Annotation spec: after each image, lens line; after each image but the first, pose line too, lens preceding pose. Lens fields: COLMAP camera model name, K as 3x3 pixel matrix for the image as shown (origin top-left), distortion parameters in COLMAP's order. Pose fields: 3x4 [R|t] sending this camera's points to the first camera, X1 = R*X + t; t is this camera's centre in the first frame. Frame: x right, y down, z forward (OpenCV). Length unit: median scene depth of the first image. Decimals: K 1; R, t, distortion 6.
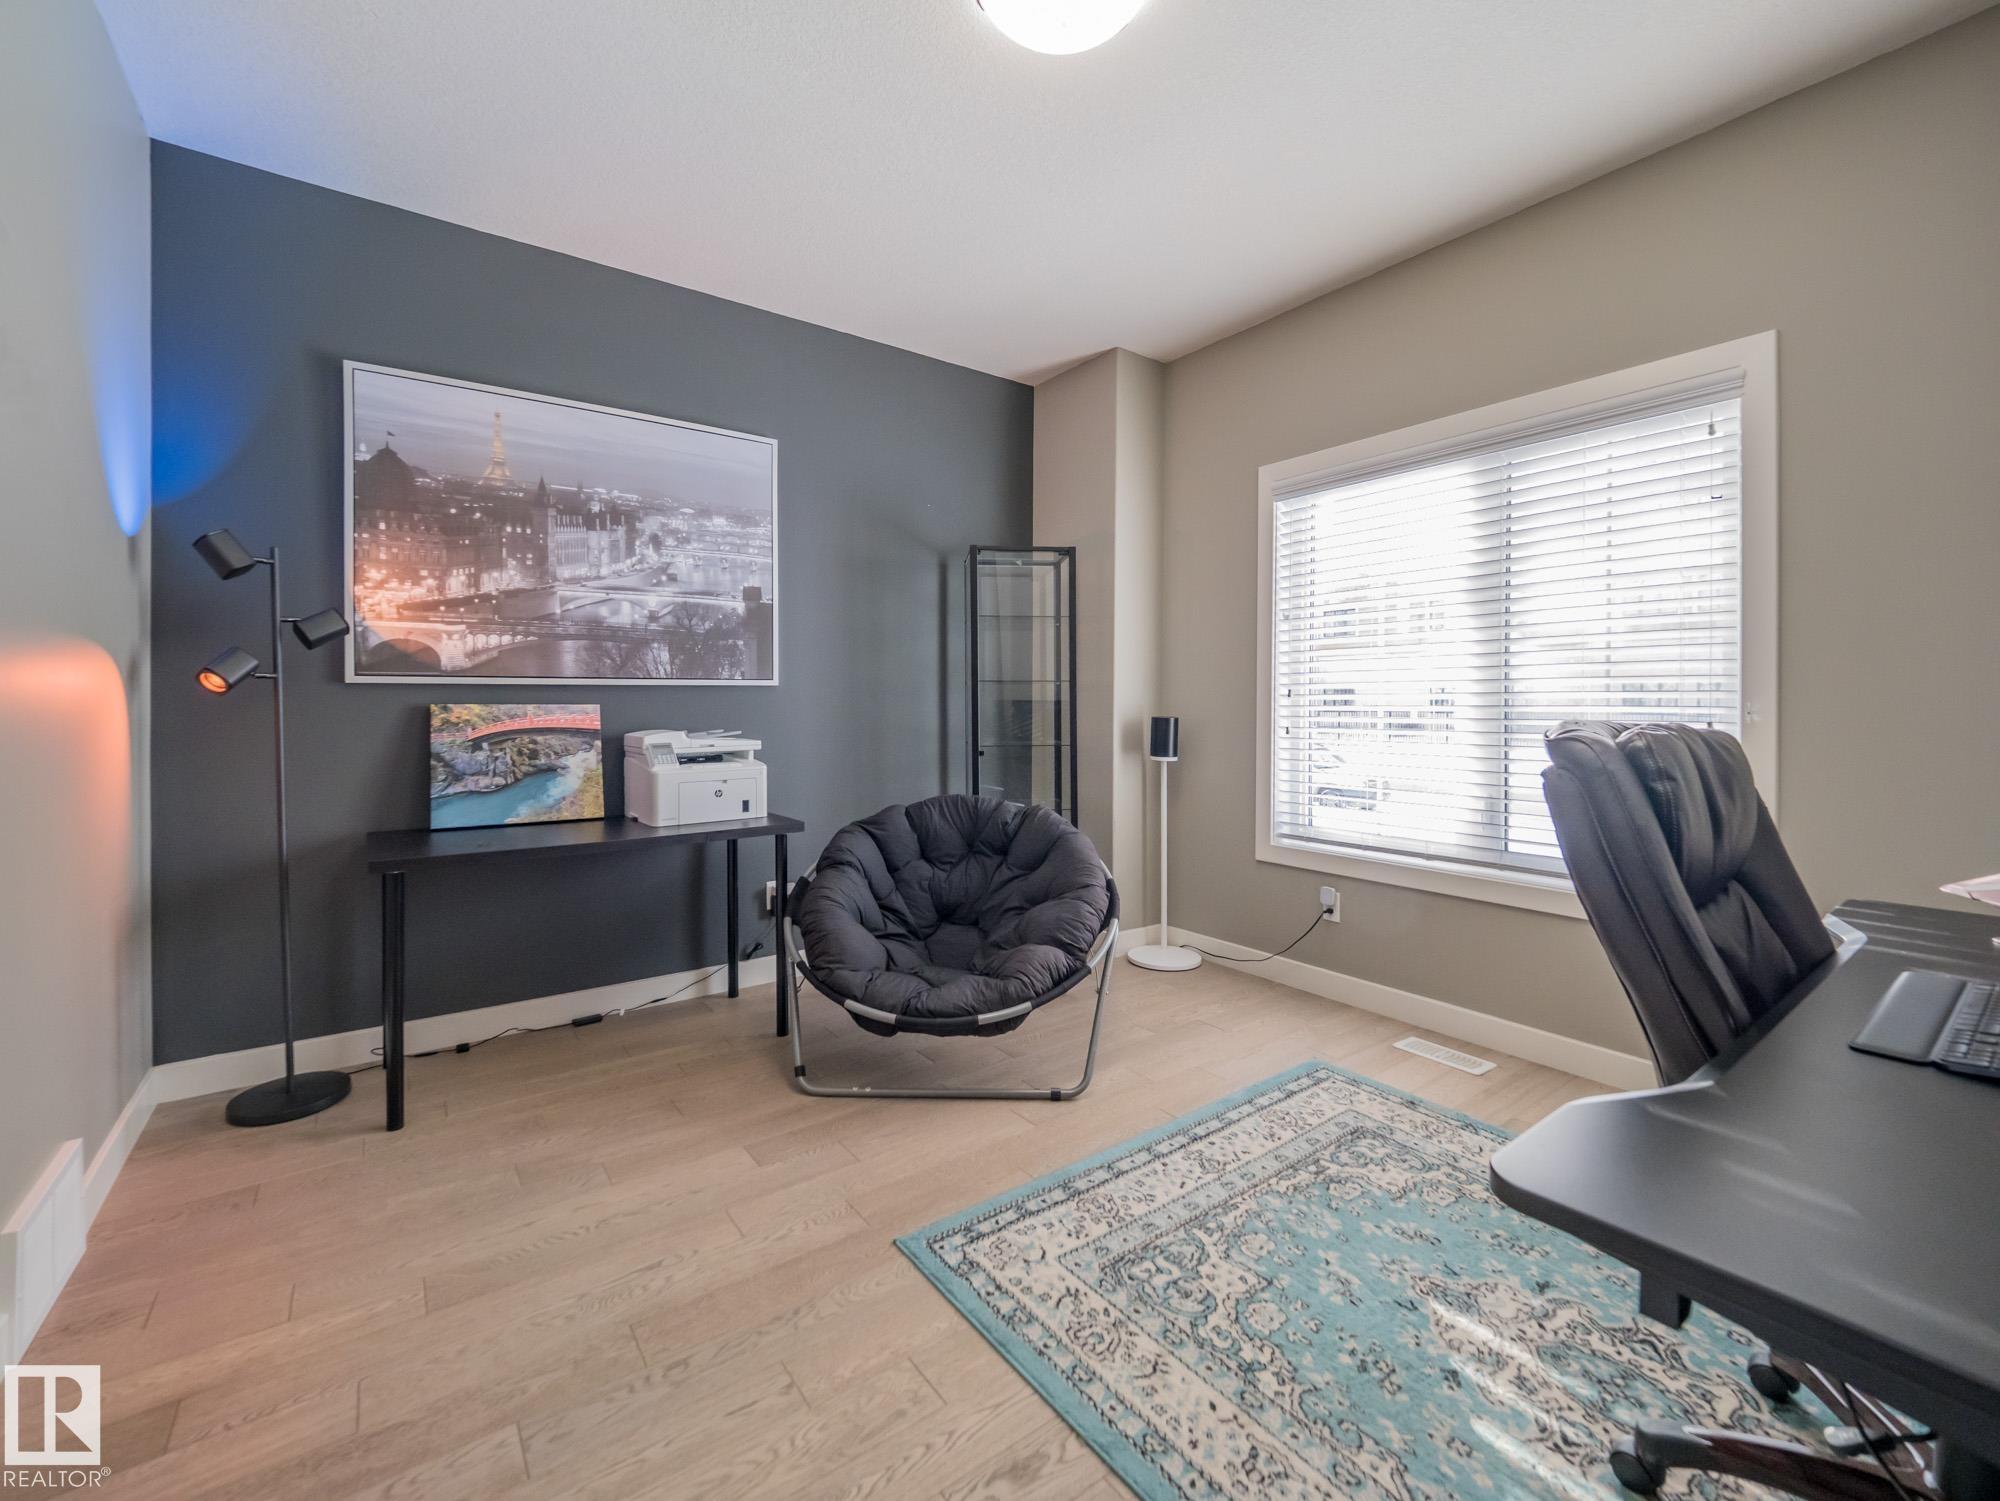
lens RADIAL K [[817.8, 0, 995.6], [0, 817.8, 747.4], [0, 0, 1]] dist [-0.016665, -0.000860]
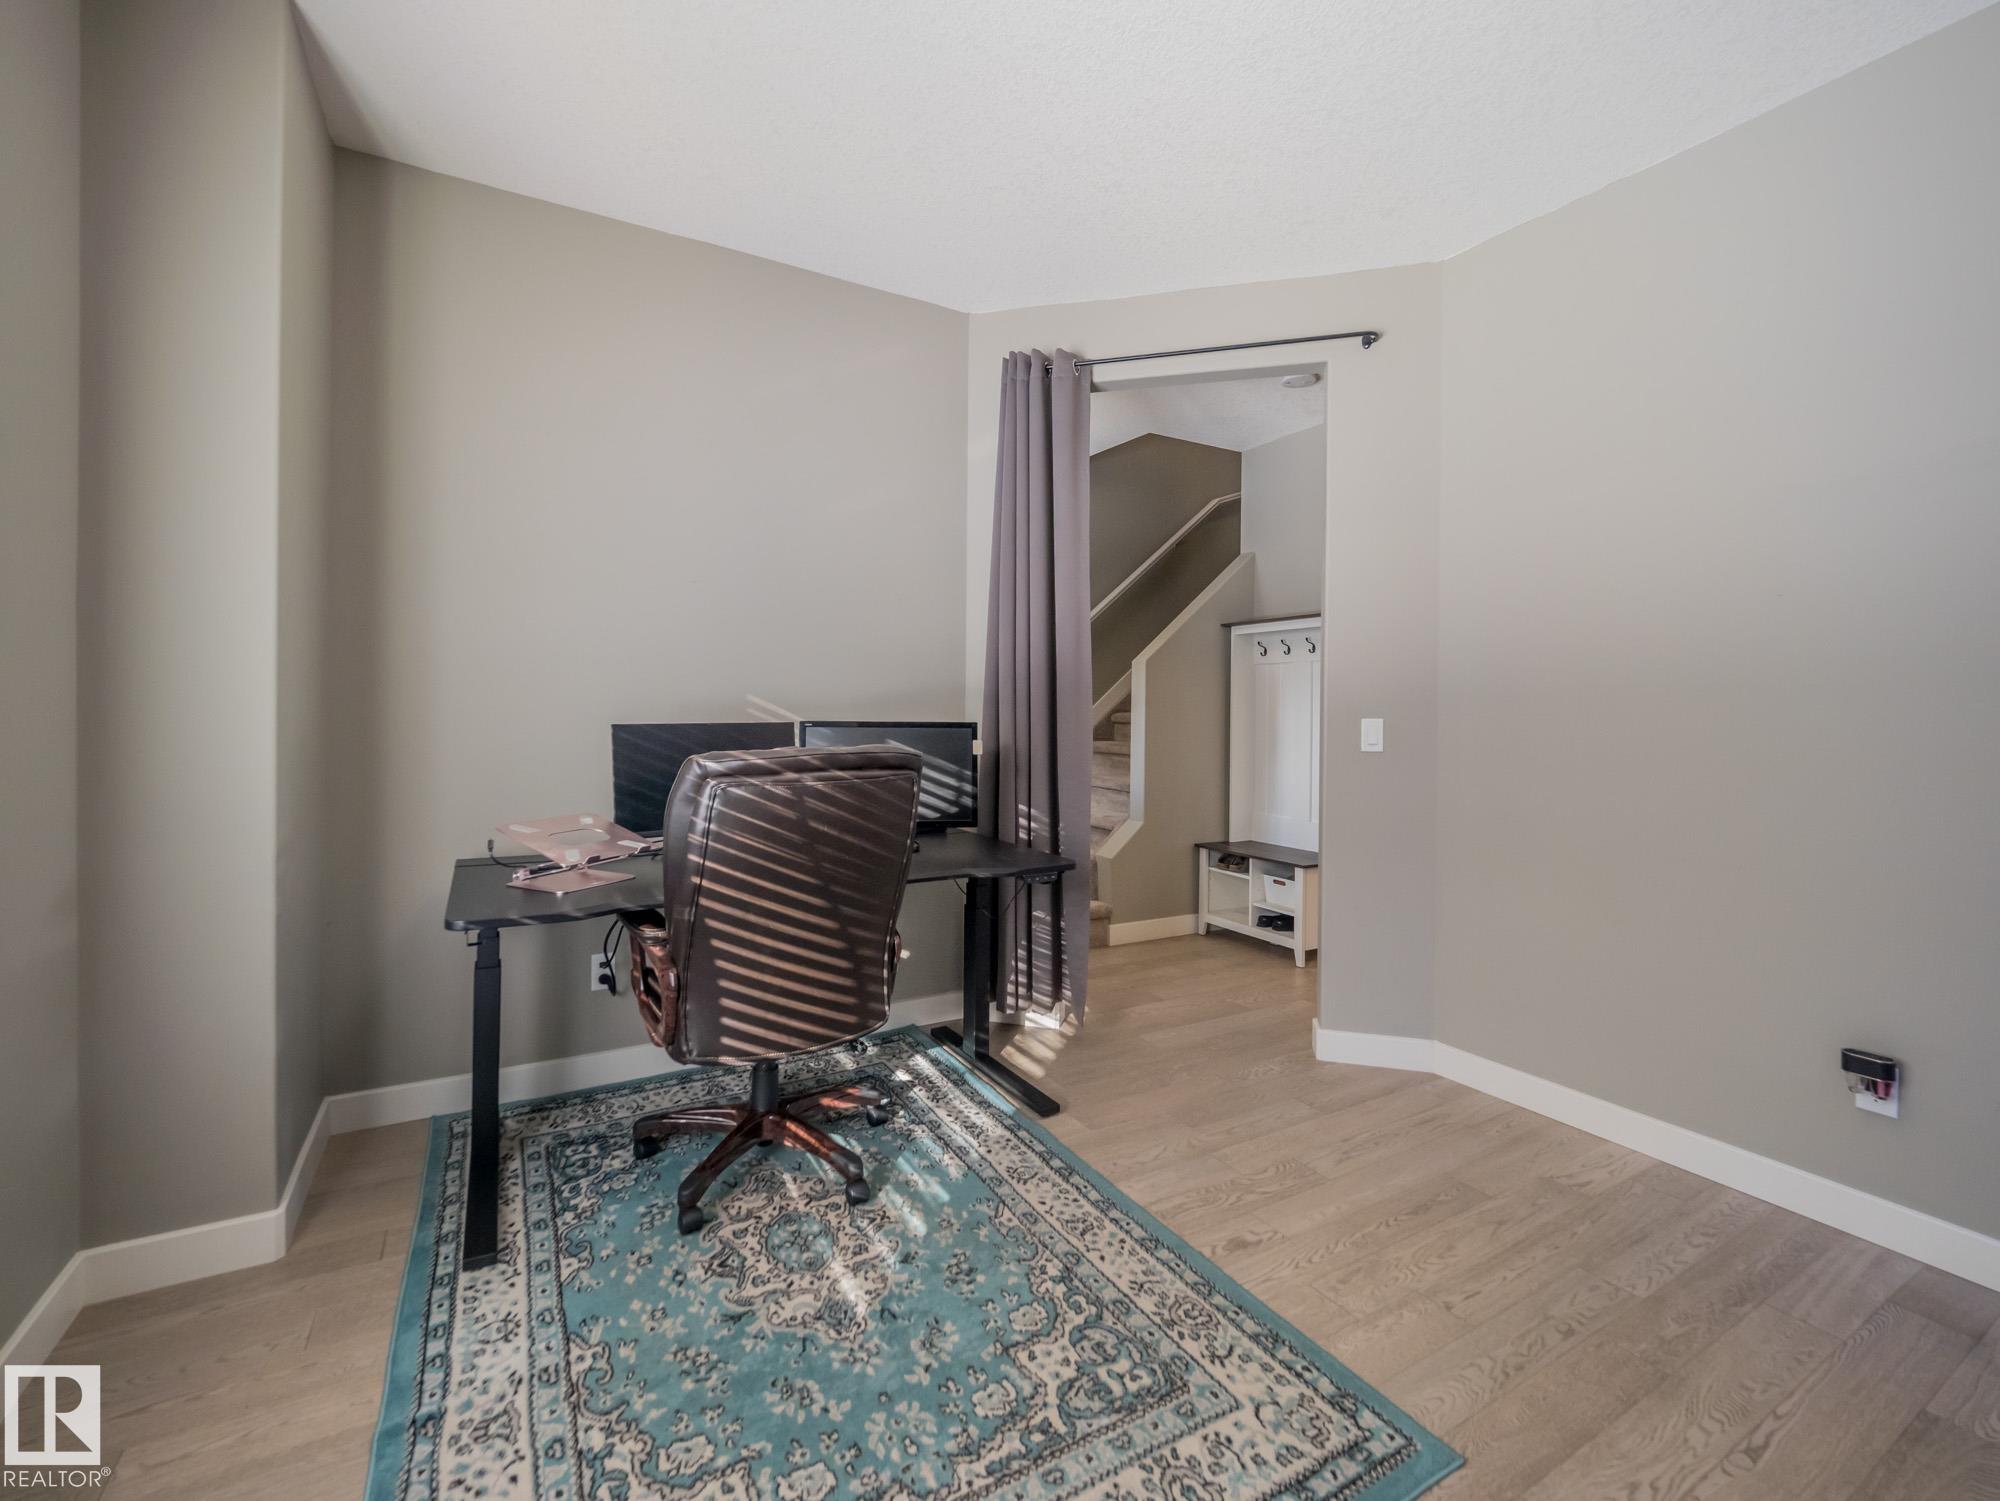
lens RADIAL K [[817.8, 0, 1001.2], [0, 817.8, 733.2], [0, 0, 1]] dist [-0.016665, -0.000860]
pose [[-0.995597, -0.012746, 0.092862, 0.275447], [-0.005616, 0.997043, 0.076637, -0.136770], [-0.093564, 0.075778, -0.992725, 1.959187]]
